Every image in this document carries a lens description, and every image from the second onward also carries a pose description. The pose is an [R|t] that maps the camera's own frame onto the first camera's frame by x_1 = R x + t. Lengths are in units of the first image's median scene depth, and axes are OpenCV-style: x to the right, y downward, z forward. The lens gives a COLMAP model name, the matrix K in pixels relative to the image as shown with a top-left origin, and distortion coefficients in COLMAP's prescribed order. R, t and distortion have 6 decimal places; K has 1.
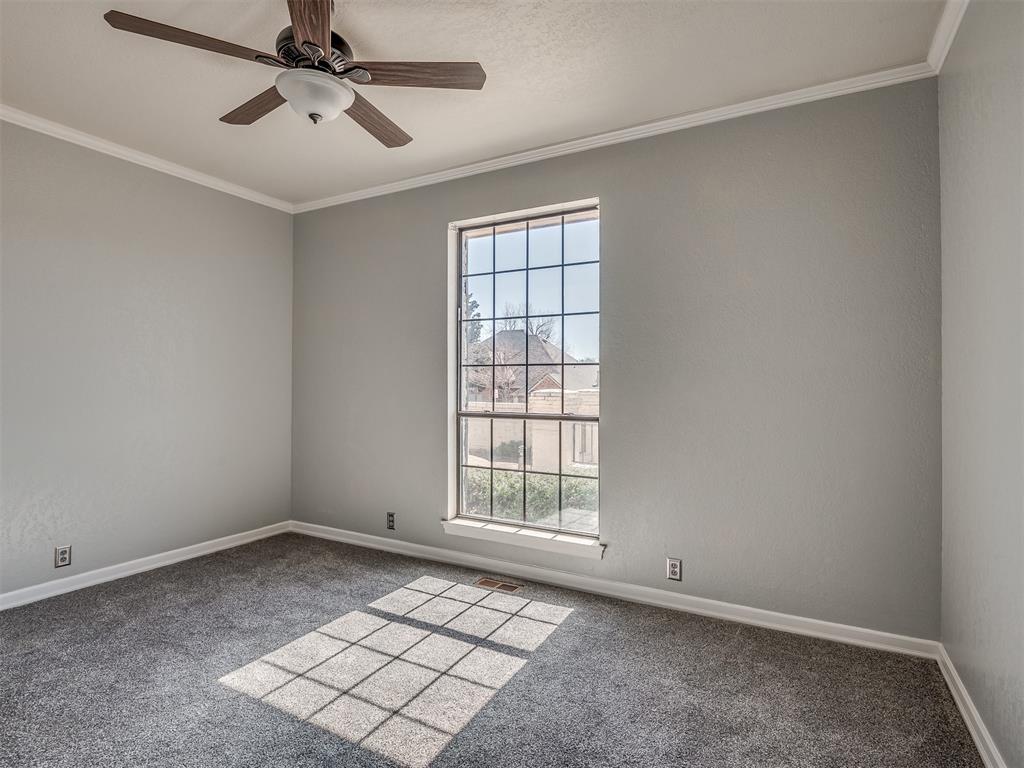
lens RADIAL K [[532.0, 0, 513.1], [0, 532.0, 382.9], [0, 0, 1]] dist [0.005900, -0.005176]
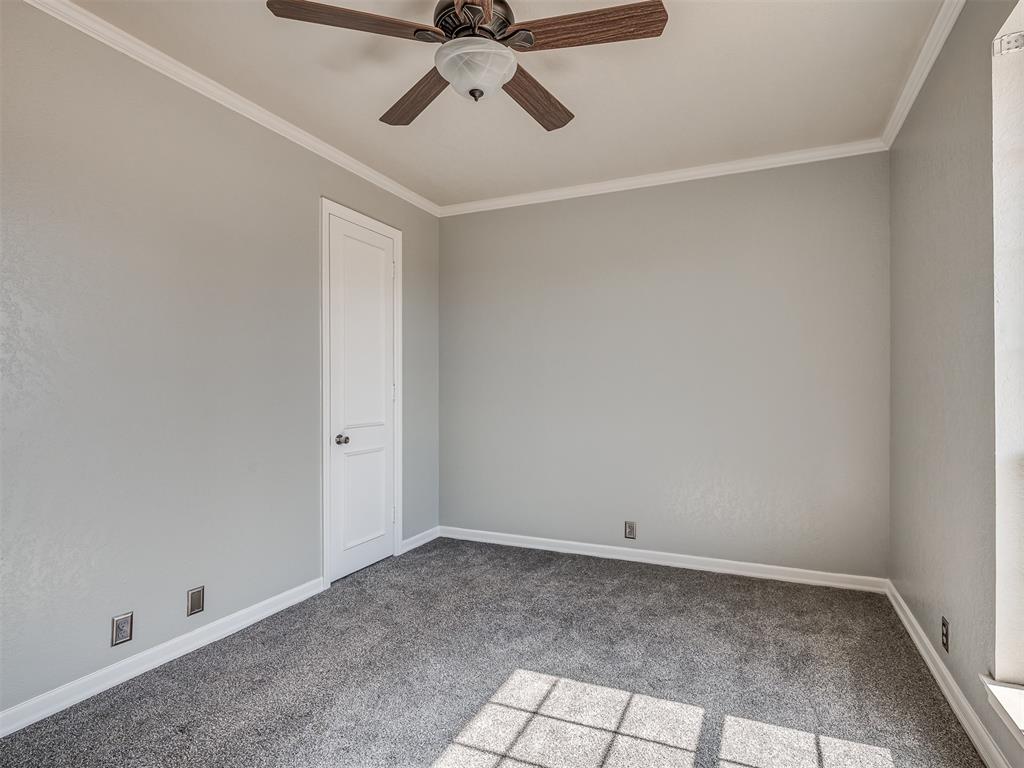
lens RADIAL K [[532.0, 0, 512.7], [0, 532.0, 386.5], [0, 0, 1]] dist [0.005900, -0.005176]
pose [[0.114083, -0.004505, -0.993461, 0.378897], [-0.000066, 0.999990, -0.004542, 0.003110], [0.993471, 0.000584, 0.114081, 0.671881]]
